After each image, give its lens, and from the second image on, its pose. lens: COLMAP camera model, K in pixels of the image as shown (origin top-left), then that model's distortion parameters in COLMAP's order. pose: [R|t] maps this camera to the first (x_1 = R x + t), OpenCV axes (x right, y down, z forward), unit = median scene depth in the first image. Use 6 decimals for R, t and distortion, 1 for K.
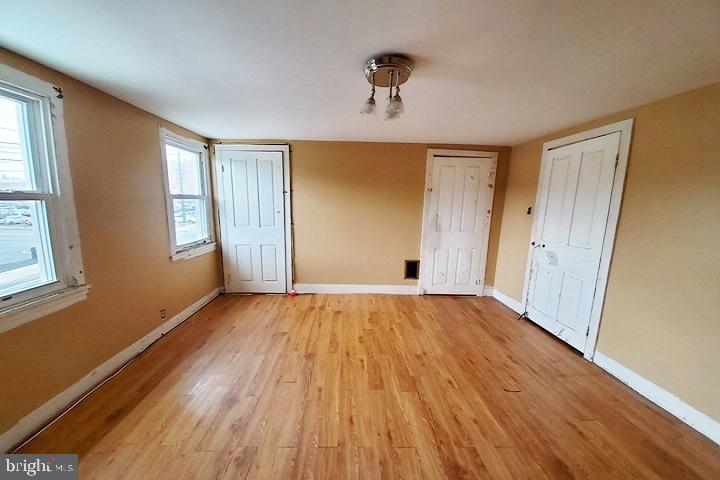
lens RADIAL K [[285.1, 0, 355.3], [0, 285.1, 244.1], [0, 0, 1]] dist [0.008253, -0.000573]
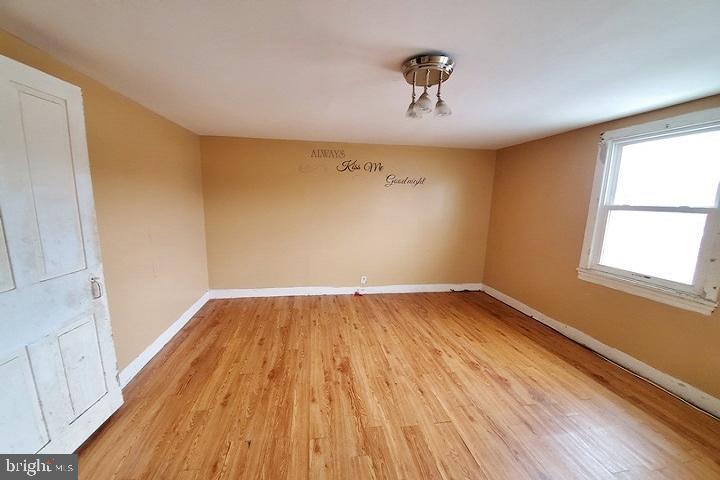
lens RADIAL K [[285.1, 0, 359.4], [0, 285.1, 247.0], [0, 0, 1]] dist [0.008253, -0.000573]
pose [[-0.990430, -0.015894, -0.137101, 0.381703], [-0.057966, 0.949396, 0.308687, -0.271912], [0.125257, 0.313680, -0.941231, 1.765082]]
